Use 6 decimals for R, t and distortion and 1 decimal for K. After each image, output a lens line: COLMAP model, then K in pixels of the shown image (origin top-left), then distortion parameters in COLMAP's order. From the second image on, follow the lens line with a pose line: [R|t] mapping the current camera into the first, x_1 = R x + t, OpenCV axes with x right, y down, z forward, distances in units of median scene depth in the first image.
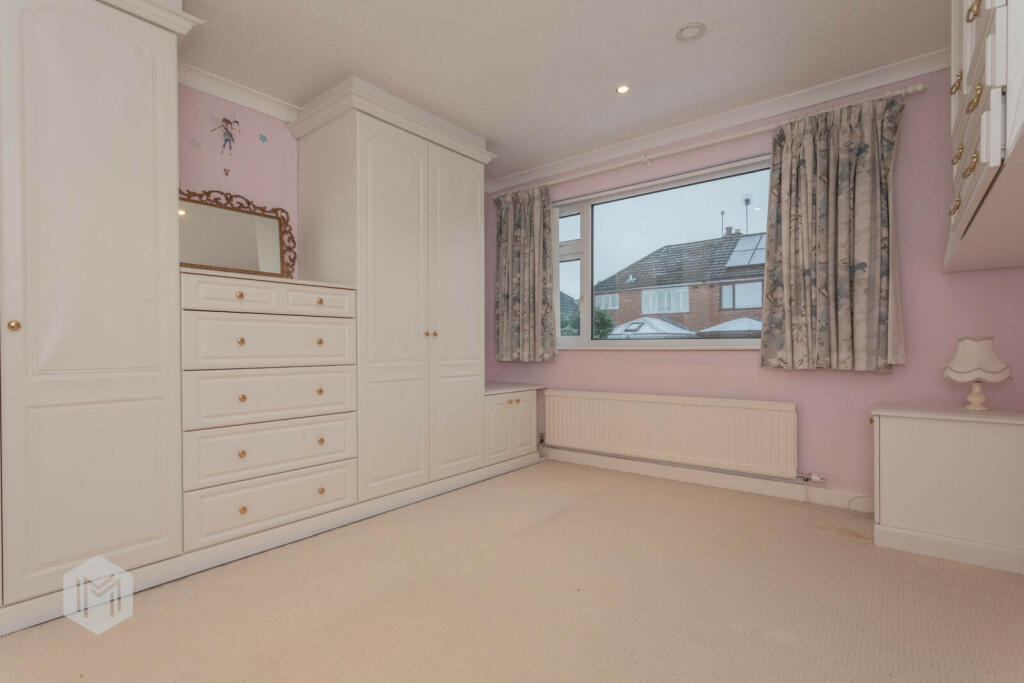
lens RADIAL K [[491.4, 0, 511.2], [0, 491.4, 341.4], [0, 0, 1]] dist [0.005390, -0.000326]
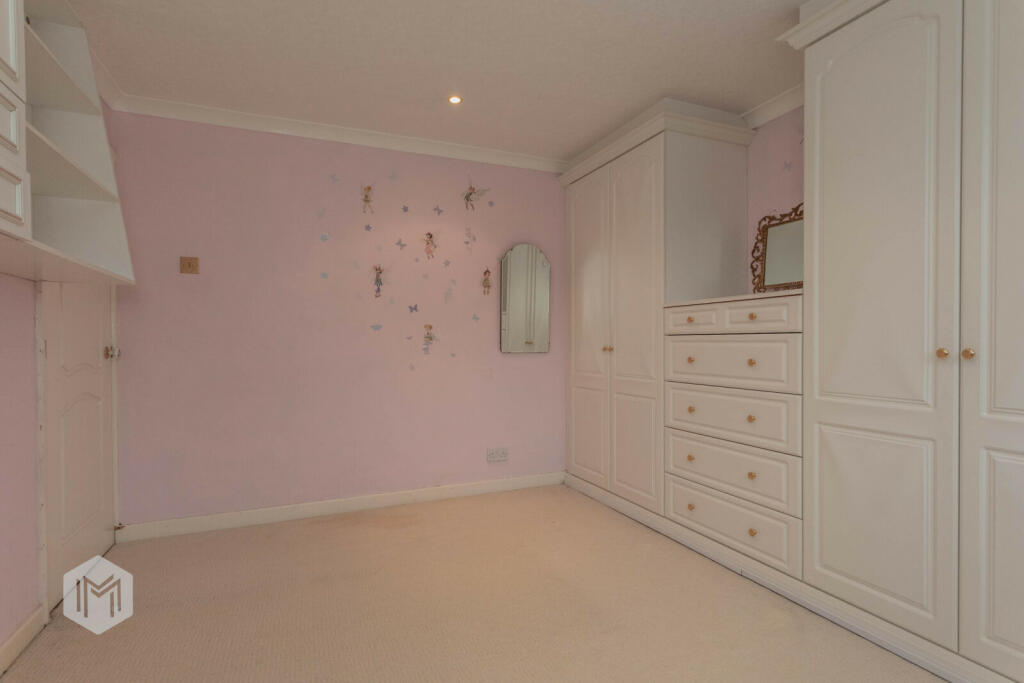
lens RADIAL K [[491.4, 0, 506.6], [0, 491.4, 346.1], [0, 0, 1]] dist [0.005390, -0.000326]
pose [[-0.456637, 0.015457, -0.889519, 0.584035], [0.007052, 0.999881, 0.013755, -0.043209], [0.889625, 0.000008, -0.456692, 0.998551]]
